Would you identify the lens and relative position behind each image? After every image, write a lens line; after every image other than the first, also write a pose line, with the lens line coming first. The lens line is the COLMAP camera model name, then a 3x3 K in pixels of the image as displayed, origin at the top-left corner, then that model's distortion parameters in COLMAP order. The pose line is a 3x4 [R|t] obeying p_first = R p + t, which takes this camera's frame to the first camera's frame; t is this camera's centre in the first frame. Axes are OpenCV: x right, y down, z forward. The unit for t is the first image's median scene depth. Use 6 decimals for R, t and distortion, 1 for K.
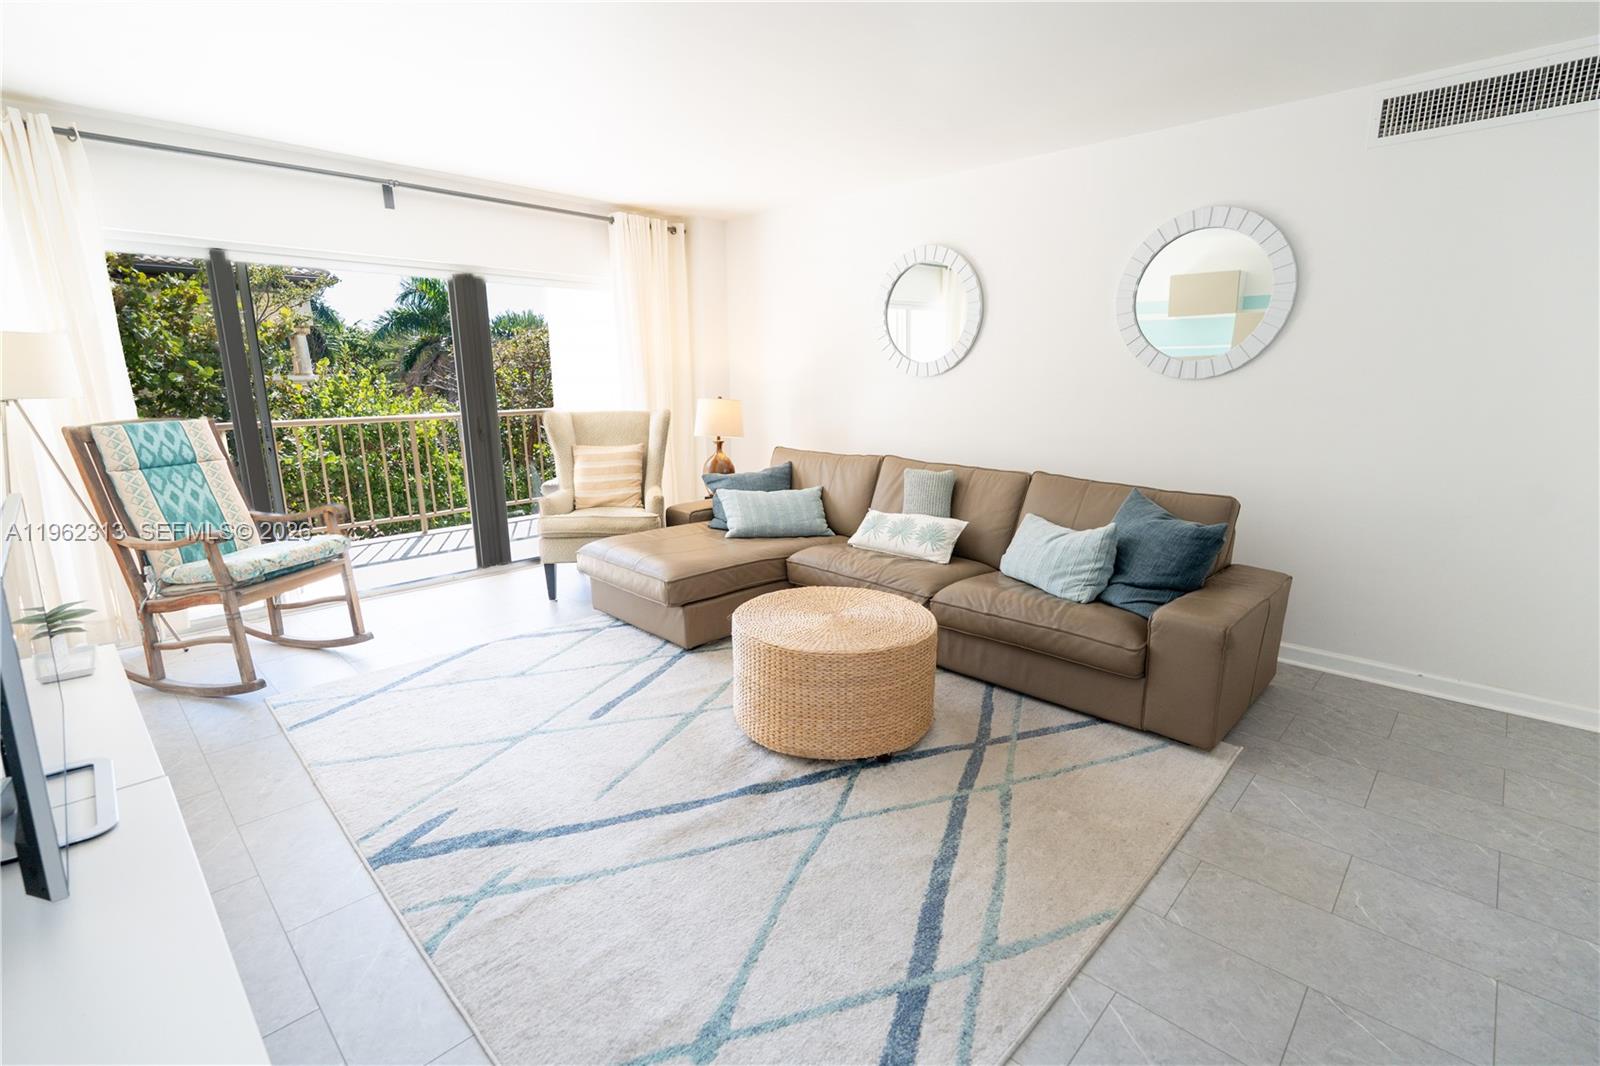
lens RADIAL K [[738.1, 0, 789.7], [0, 738.1, 540.1], [0, 0, 1]] dist [0.000370, -0.000284]
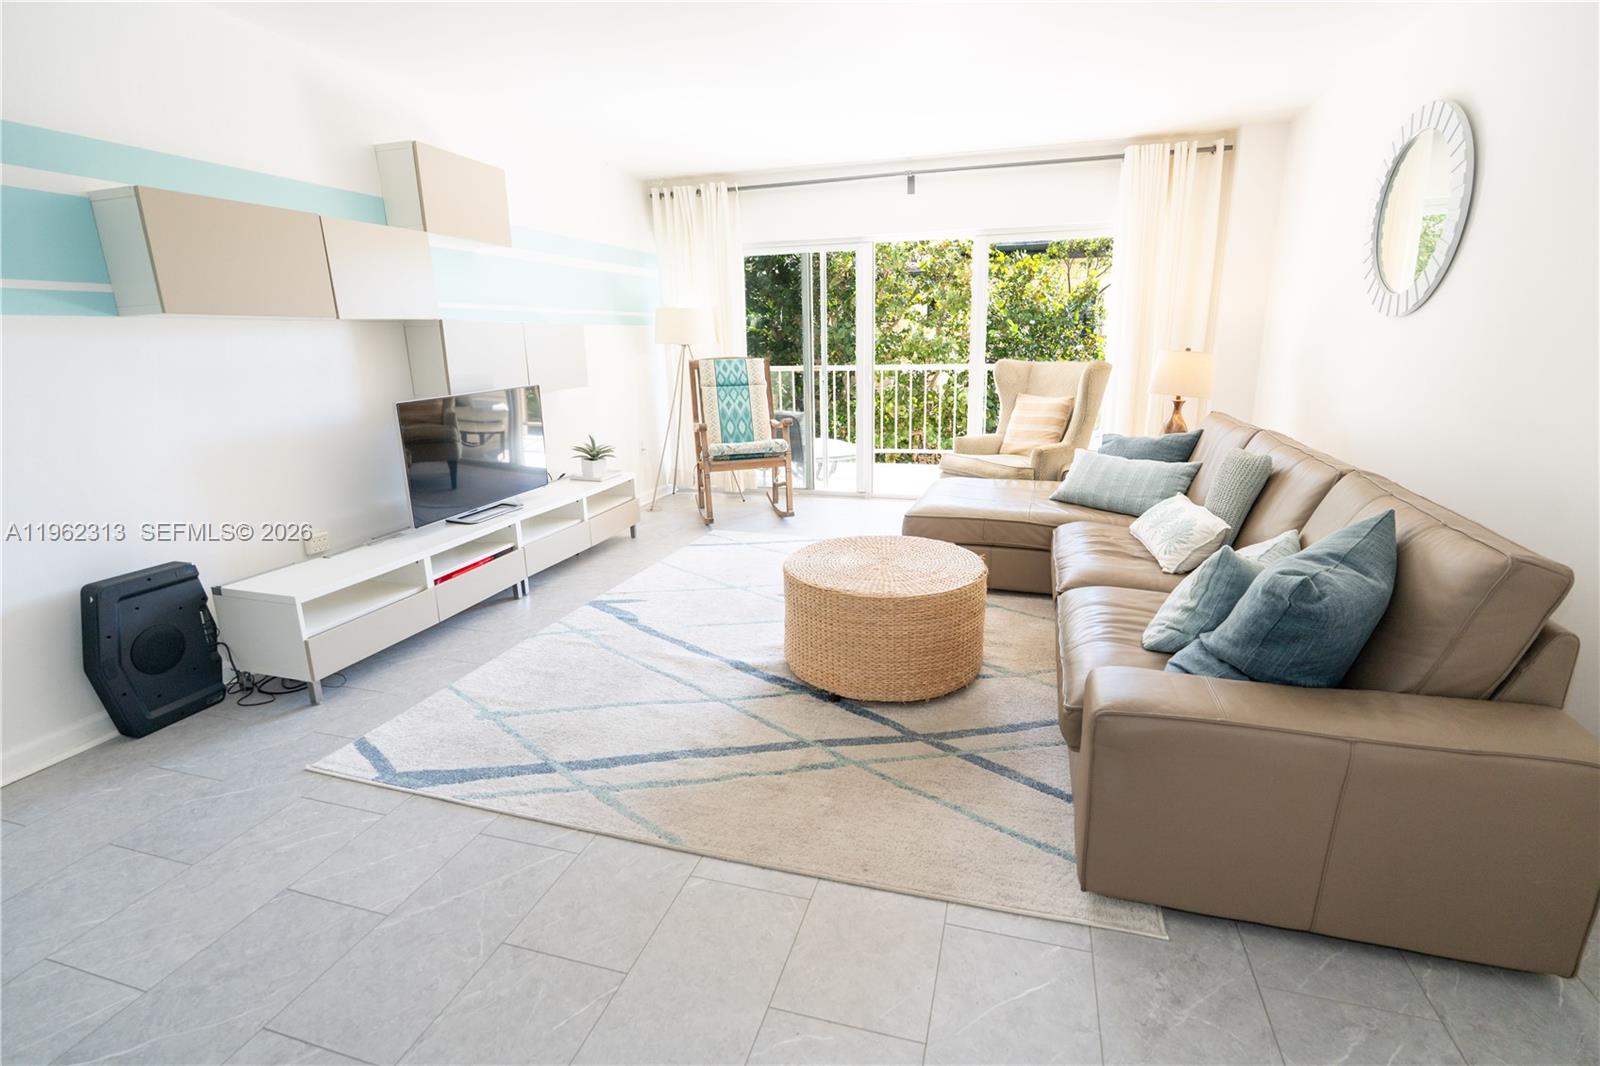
lens RADIAL K [[738.1, 0, 789.7], [0, 738.1, 531.4], [0, 0, 1]] dist [0.000370, -0.000284]
pose [[0.458392, 0.219258, -0.861280, 0.875125], [-0.179563, 0.971954, 0.151865, -0.069152], [0.870422, 0.085040, 0.484906, 0.401632]]
